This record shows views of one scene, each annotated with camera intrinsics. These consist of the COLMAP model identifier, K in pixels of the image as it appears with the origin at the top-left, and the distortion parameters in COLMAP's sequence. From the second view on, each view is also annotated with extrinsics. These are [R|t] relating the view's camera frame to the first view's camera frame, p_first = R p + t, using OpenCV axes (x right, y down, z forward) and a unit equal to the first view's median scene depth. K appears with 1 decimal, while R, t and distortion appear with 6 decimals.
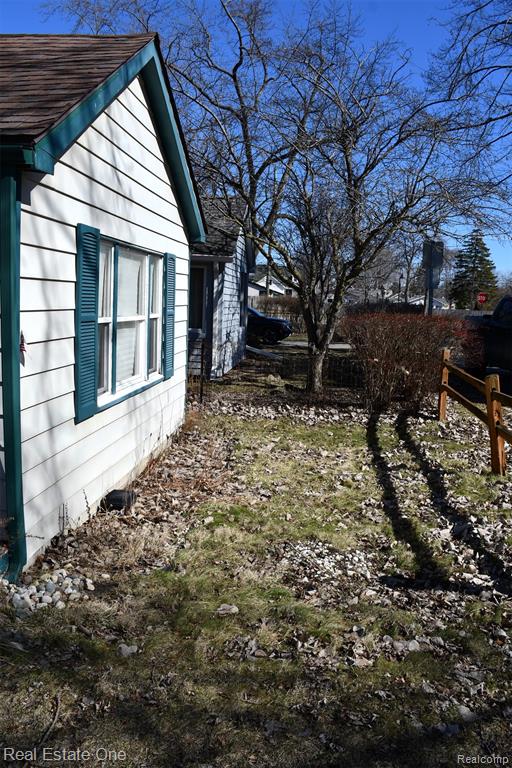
lens RADIAL K [[598.5, 0, 256.0], [0, 598.5, 384.0], [0, 0, 1]] dist [-0.157681, 0.112078]
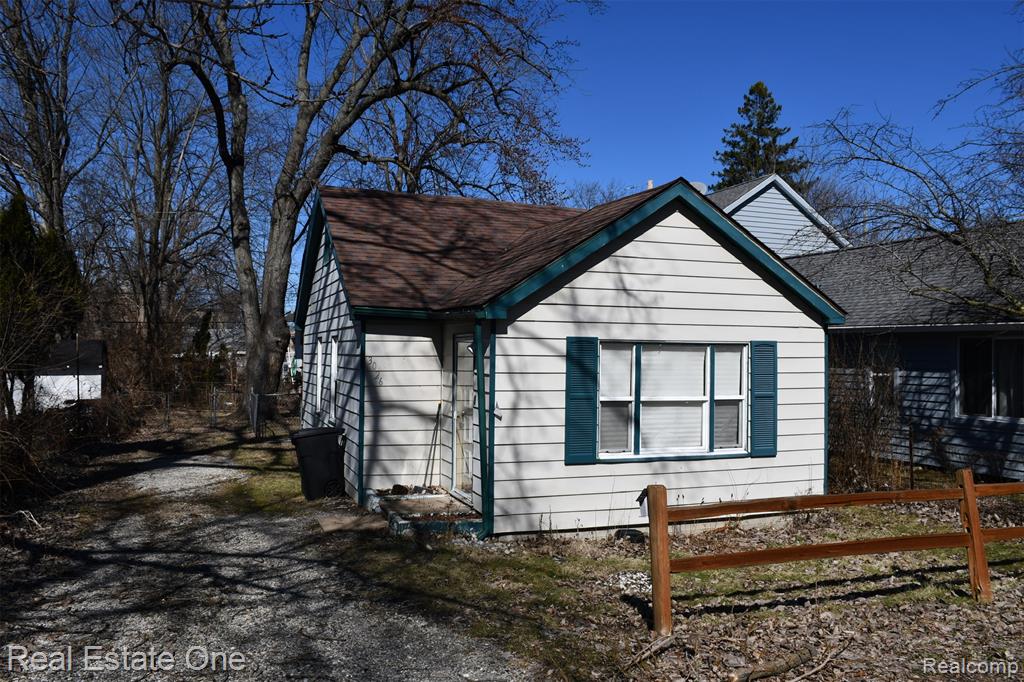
lens RADIAL K [[798.0, 0, 506.7], [0, 798.0, 342.4], [0, 0, 1]] dist [-0.157681, 0.112078]
pose [[0.411694, -0.029159, -0.910855, 1.270247], [-0.127779, 0.987767, -0.089376, -0.036234], [0.902319, 0.153184, 0.402932, -0.012288]]
